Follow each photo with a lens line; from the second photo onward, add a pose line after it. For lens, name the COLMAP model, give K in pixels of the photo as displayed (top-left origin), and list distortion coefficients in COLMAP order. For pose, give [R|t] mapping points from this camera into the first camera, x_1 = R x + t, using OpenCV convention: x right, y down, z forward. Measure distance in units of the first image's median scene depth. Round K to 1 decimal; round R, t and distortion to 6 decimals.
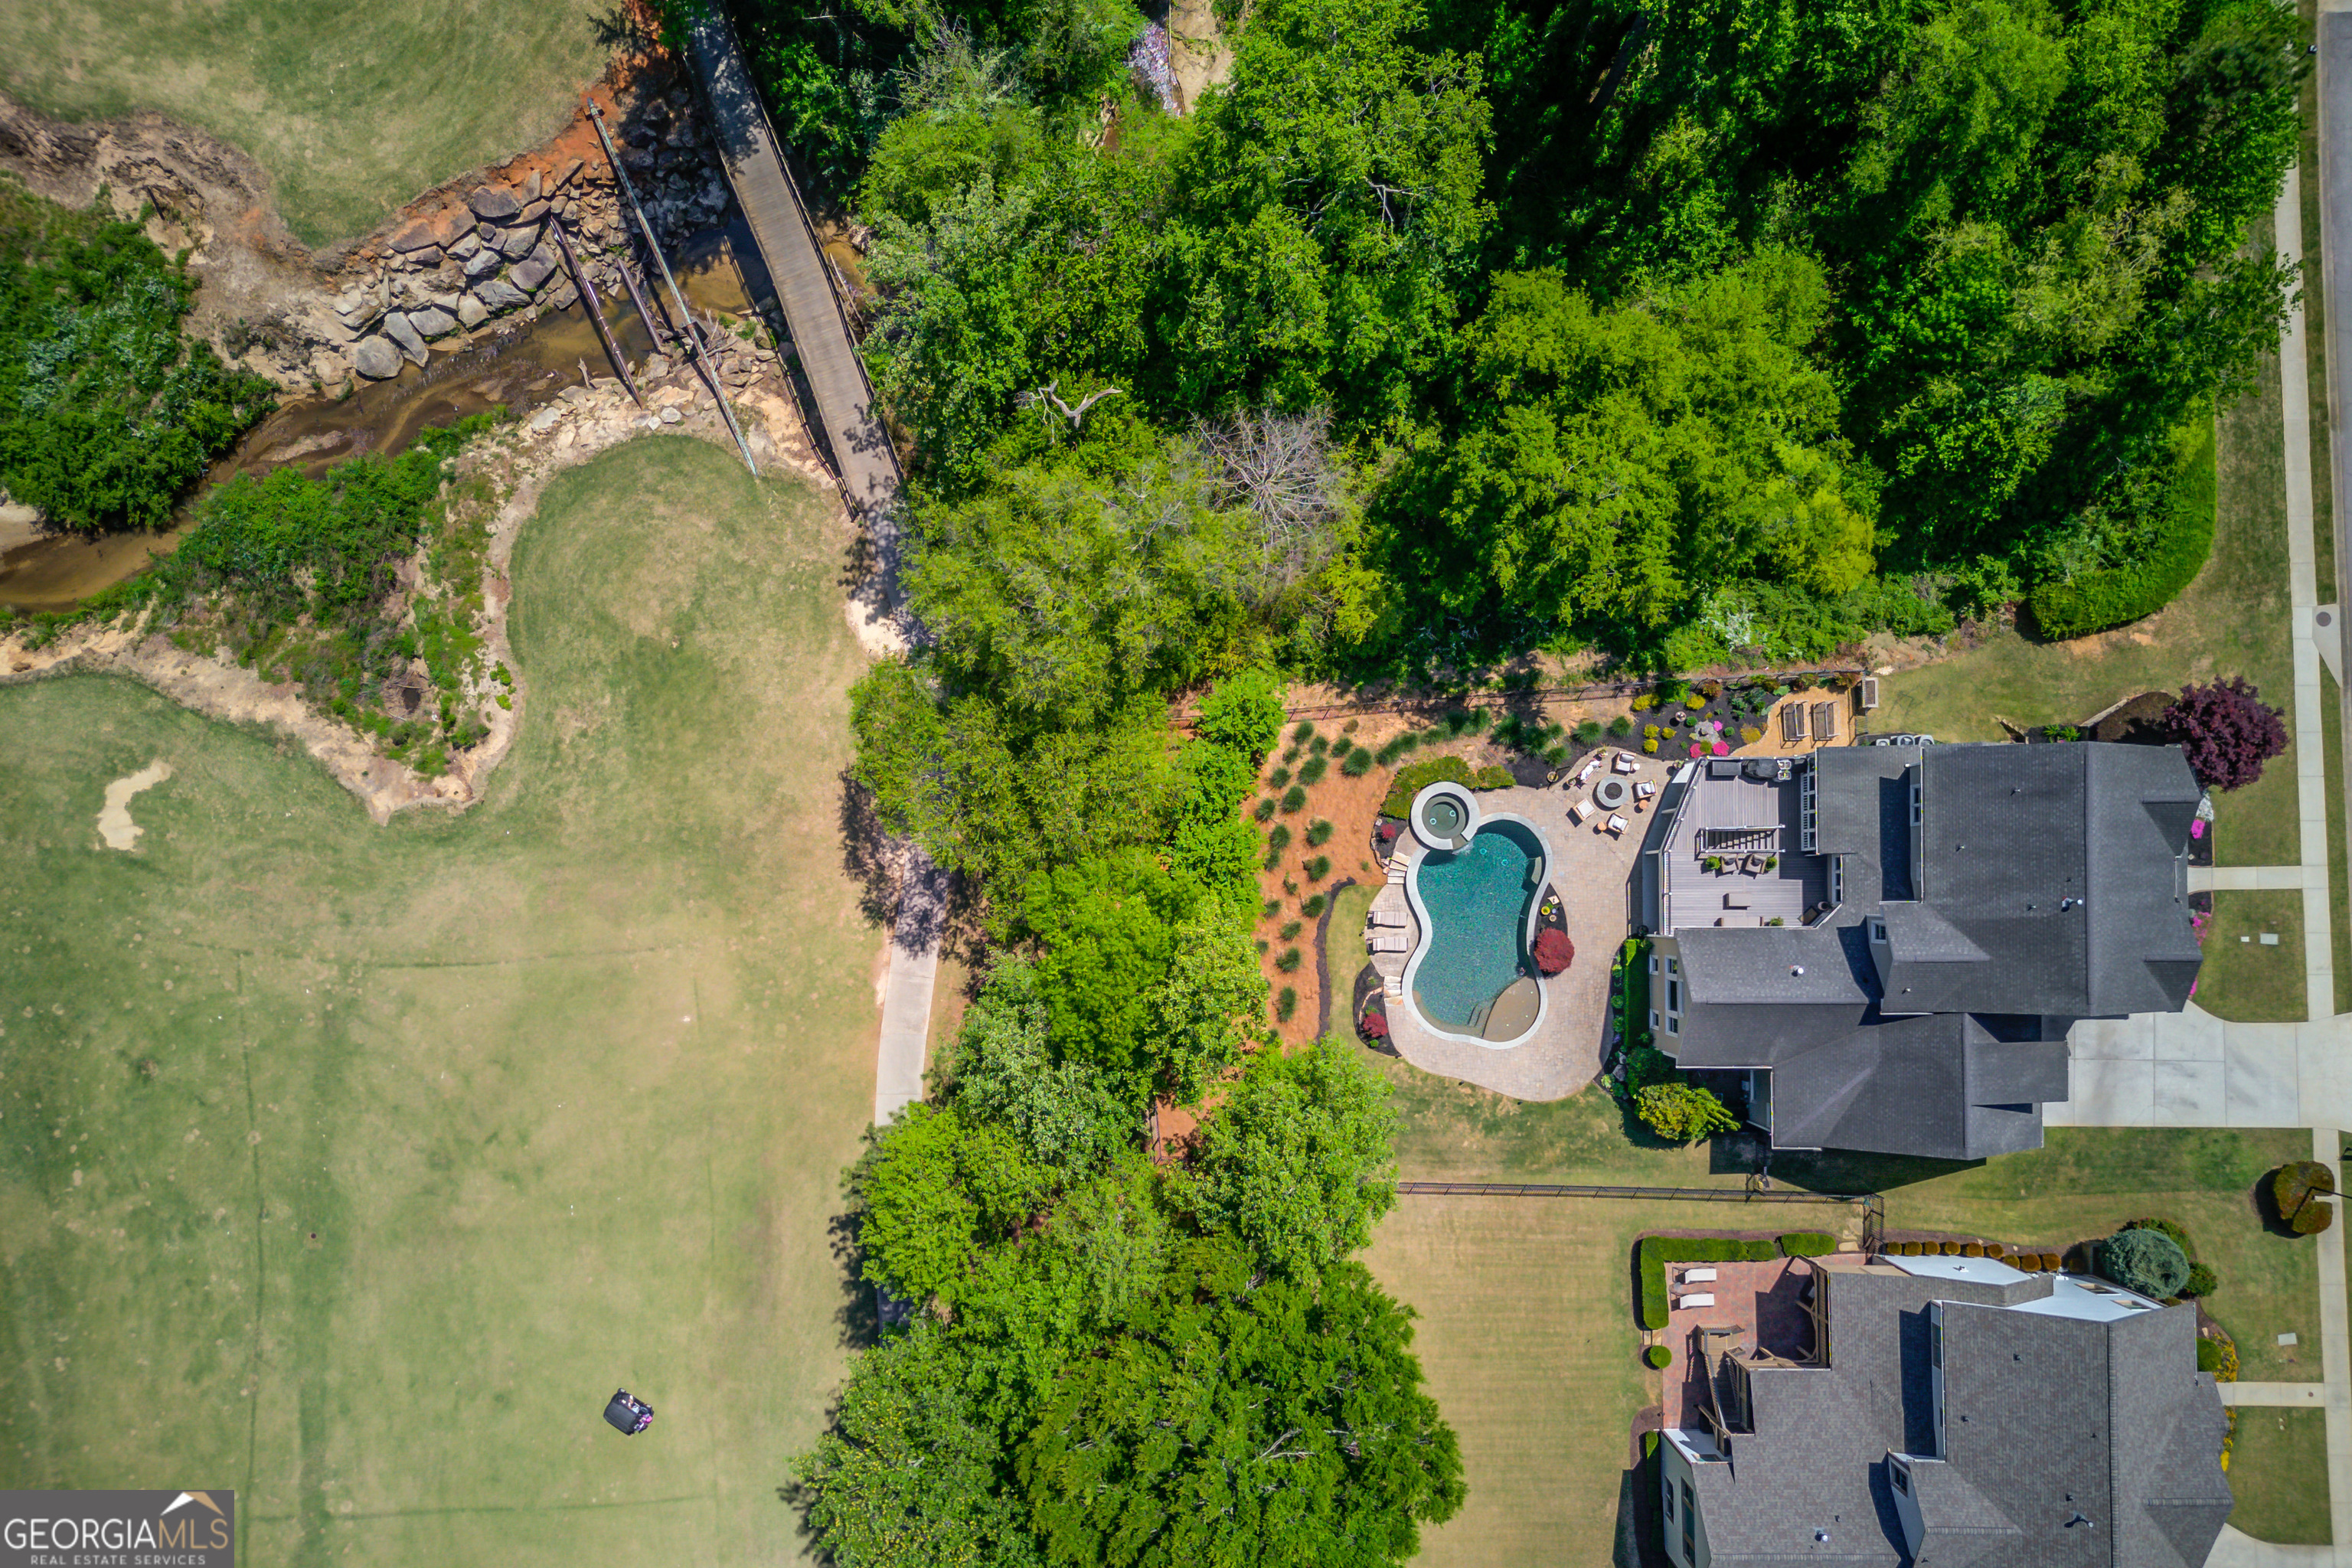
lens RADIAL K [[1613.1, 0, 1176.9], [0, 1613.1, 881.5], [0, 0, 1]] dist [0.070807, -0.054602]
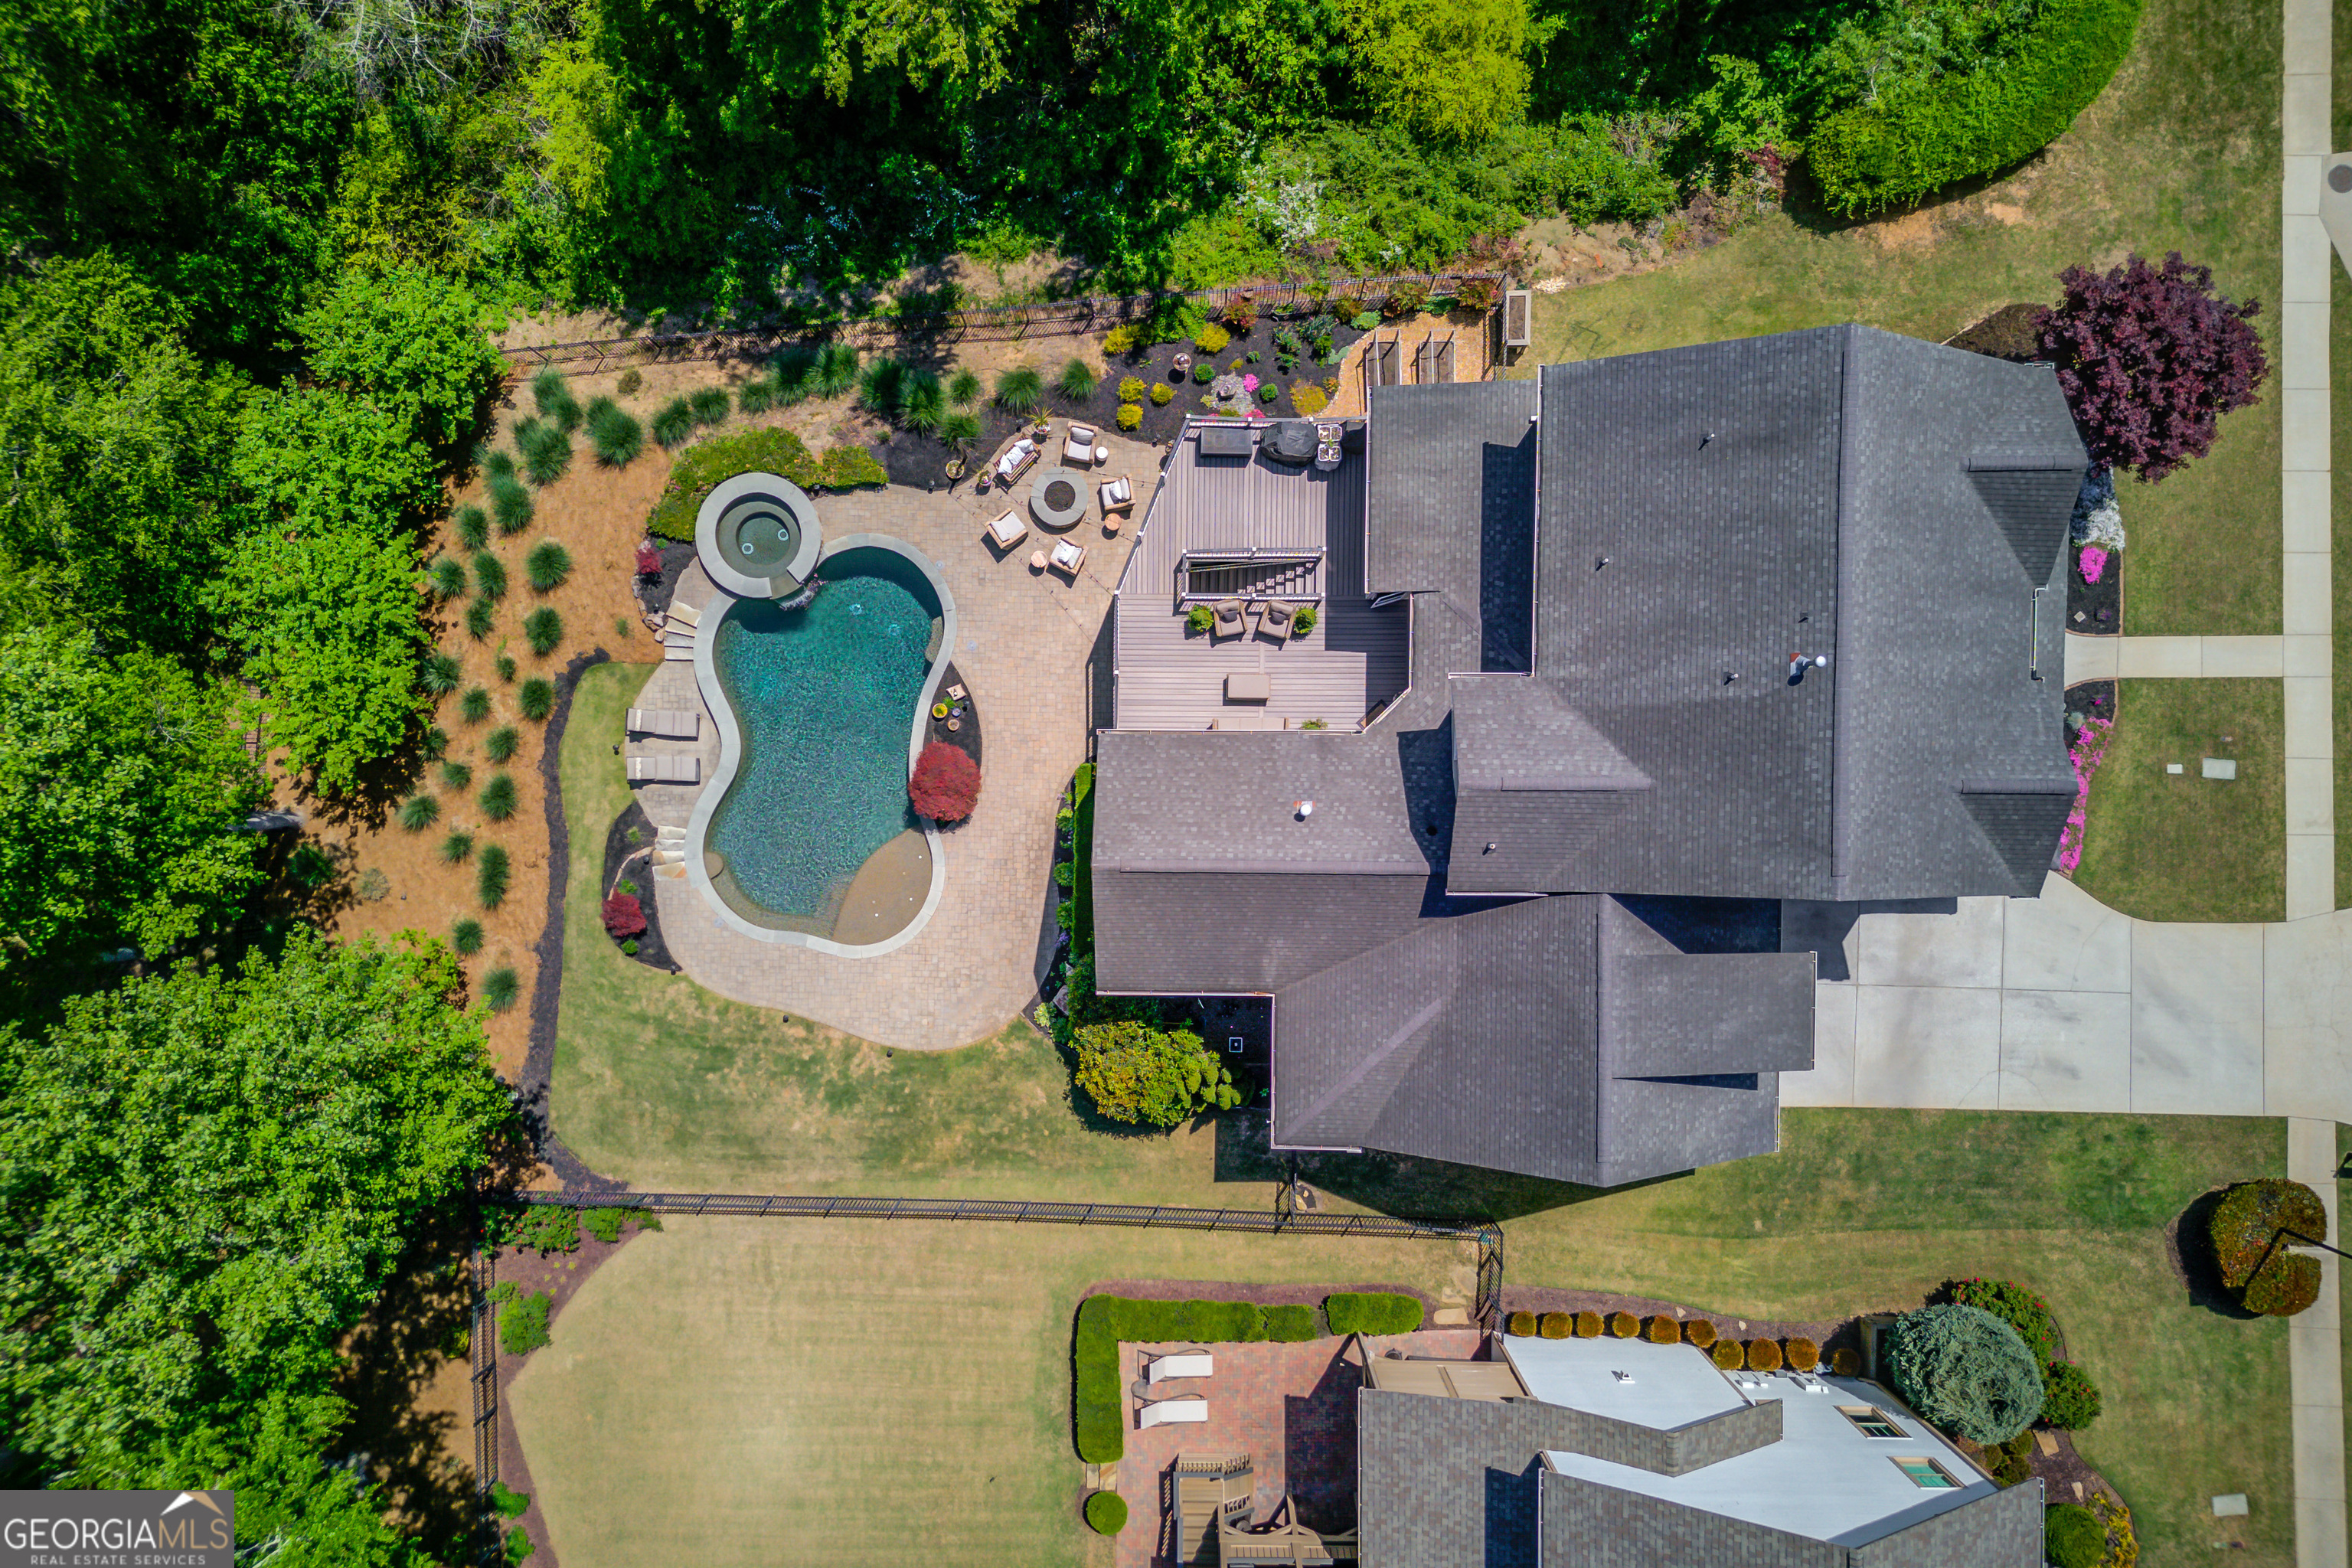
lens RADIAL K [[1590.3, 0, 1171.8], [0, 1590.3, 839.6], [0, 0, 1]] dist [0.086462, -0.060677]
pose [[0.999902, 0.011859, 0.007437, 0.308610], [-0.012077, 0.999475, 0.030071, 0.045363], [-0.007077, -0.030158, 0.999520, 0.455242]]
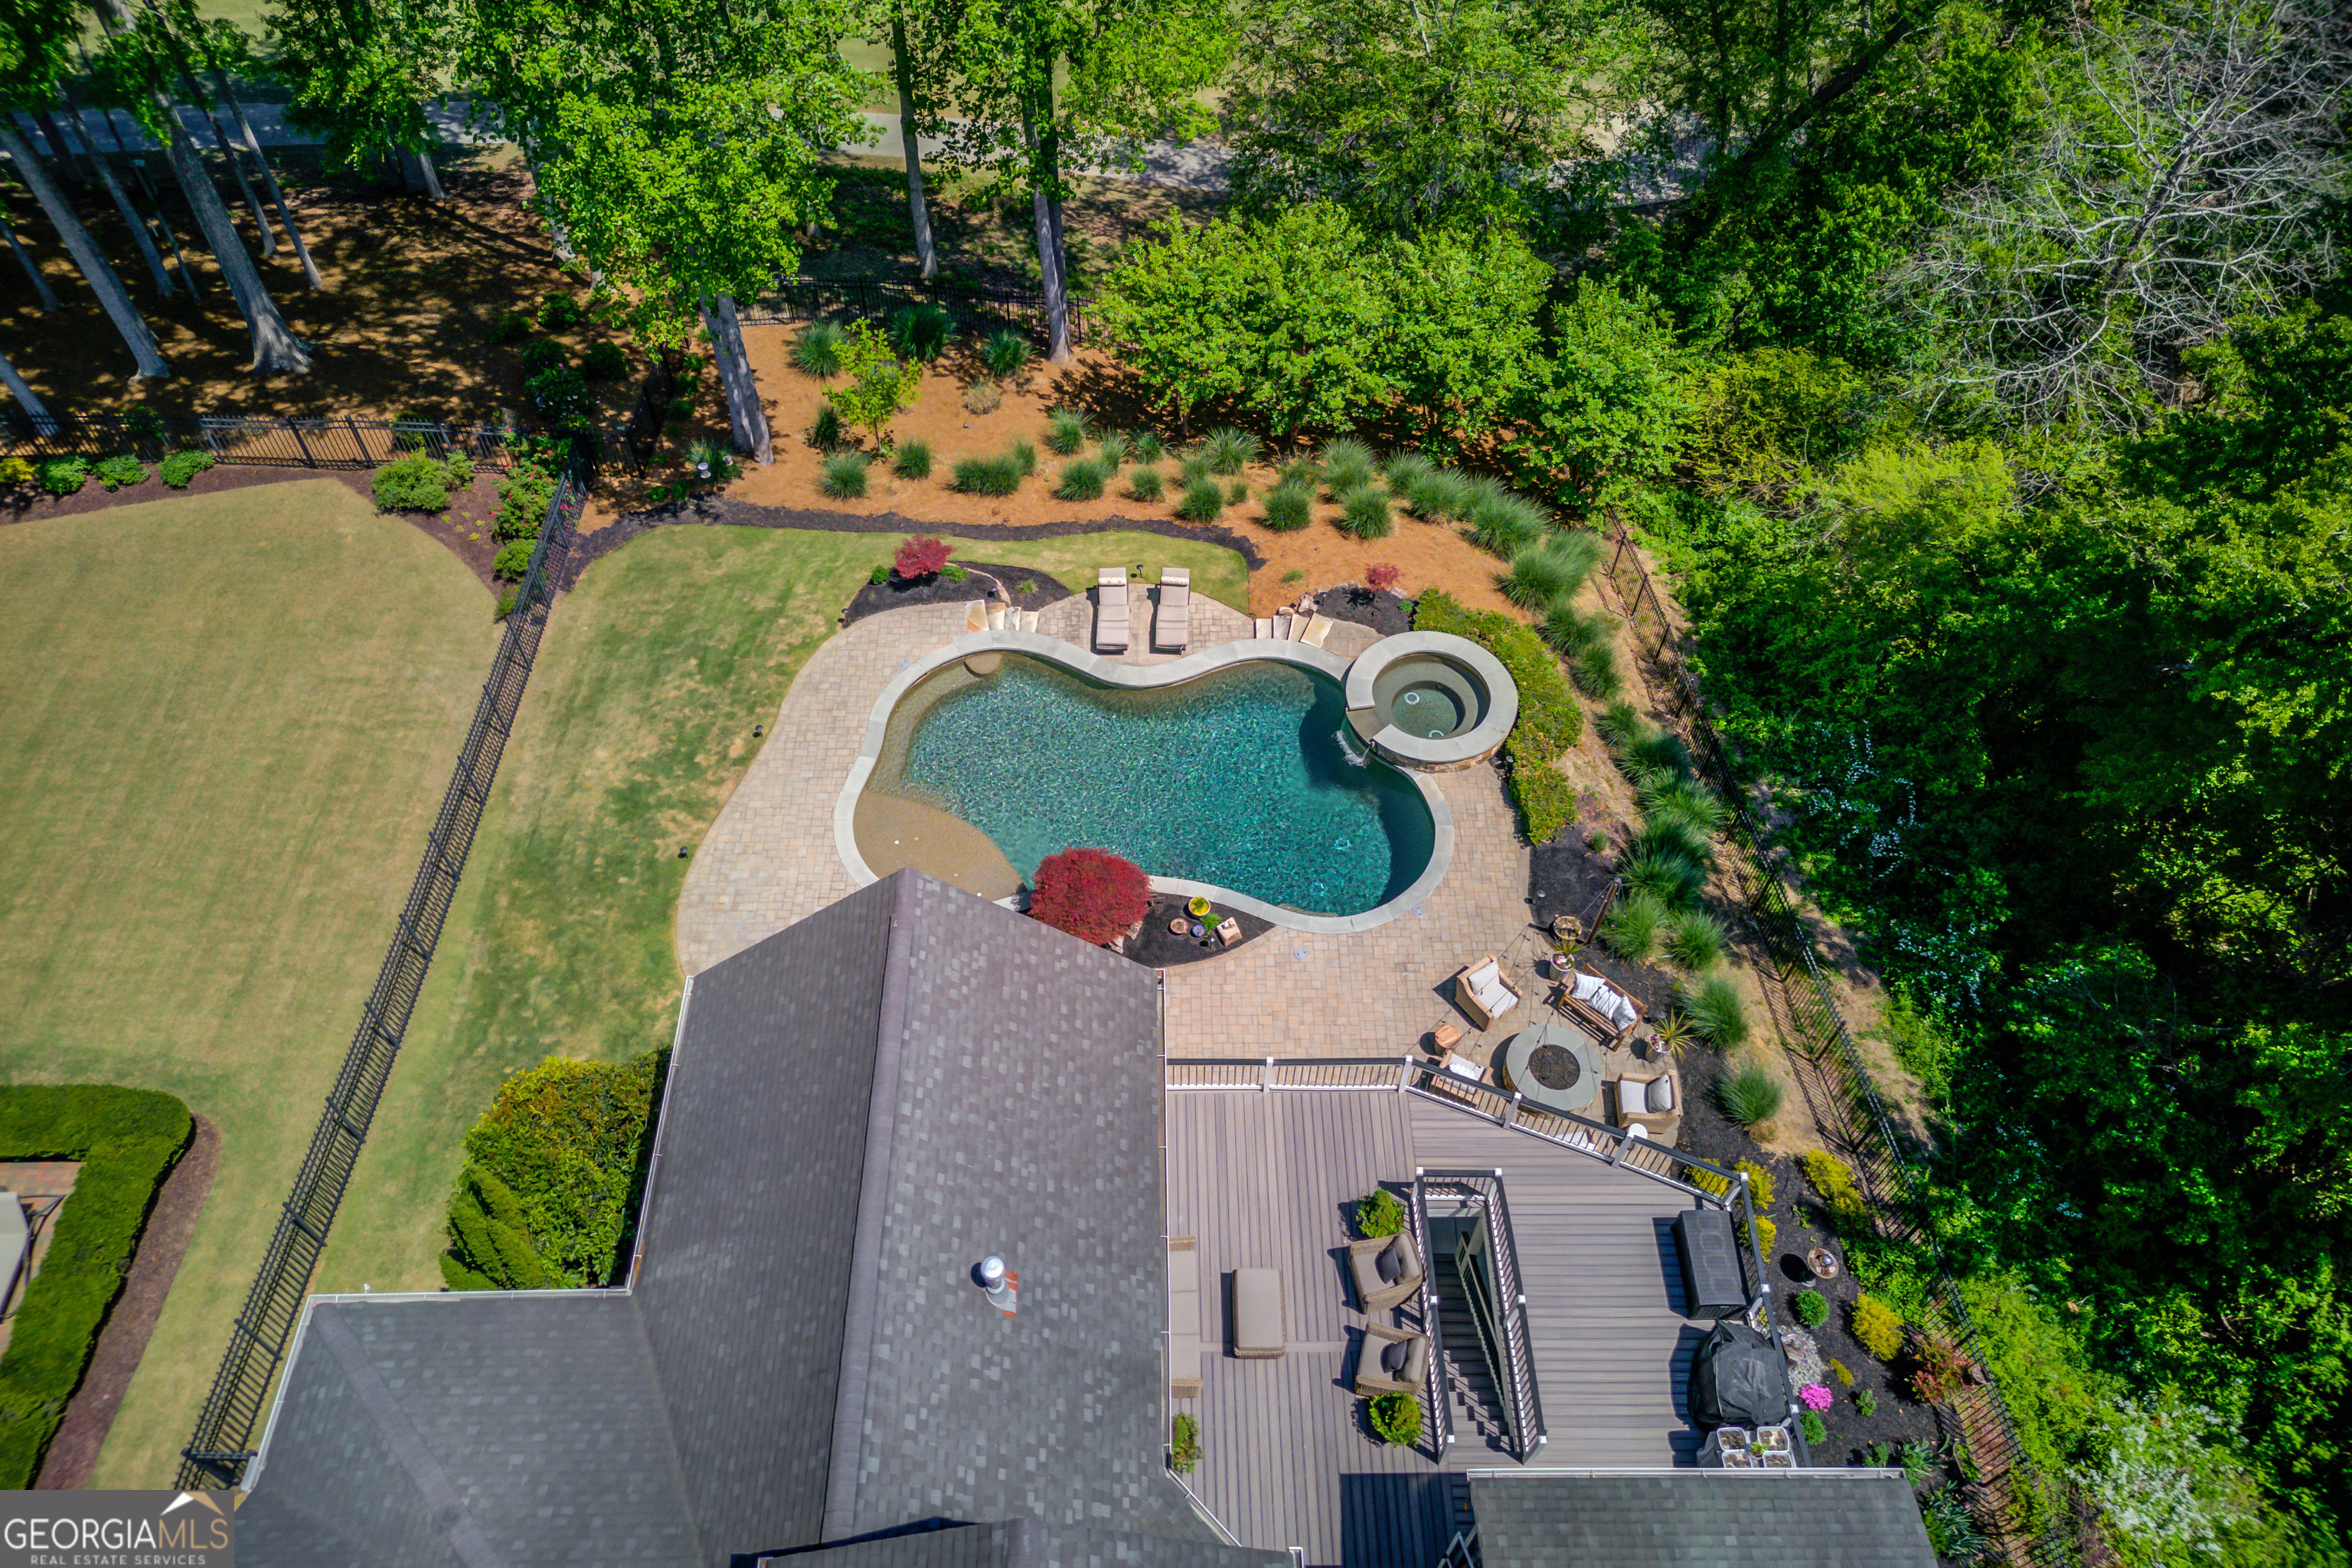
lens RADIAL K [[1638.0, 0, 1176.0], [0, 1638.0, 784.0], [0, 0, 1]] dist [0.075471, -0.064431]
pose [[0.011500, 0.806283, -0.591419, 0.430381], [-0.999933, 0.008325, -0.008095, 0.026504], [-0.001603, 0.591472, 0.806324, 0.693692]]
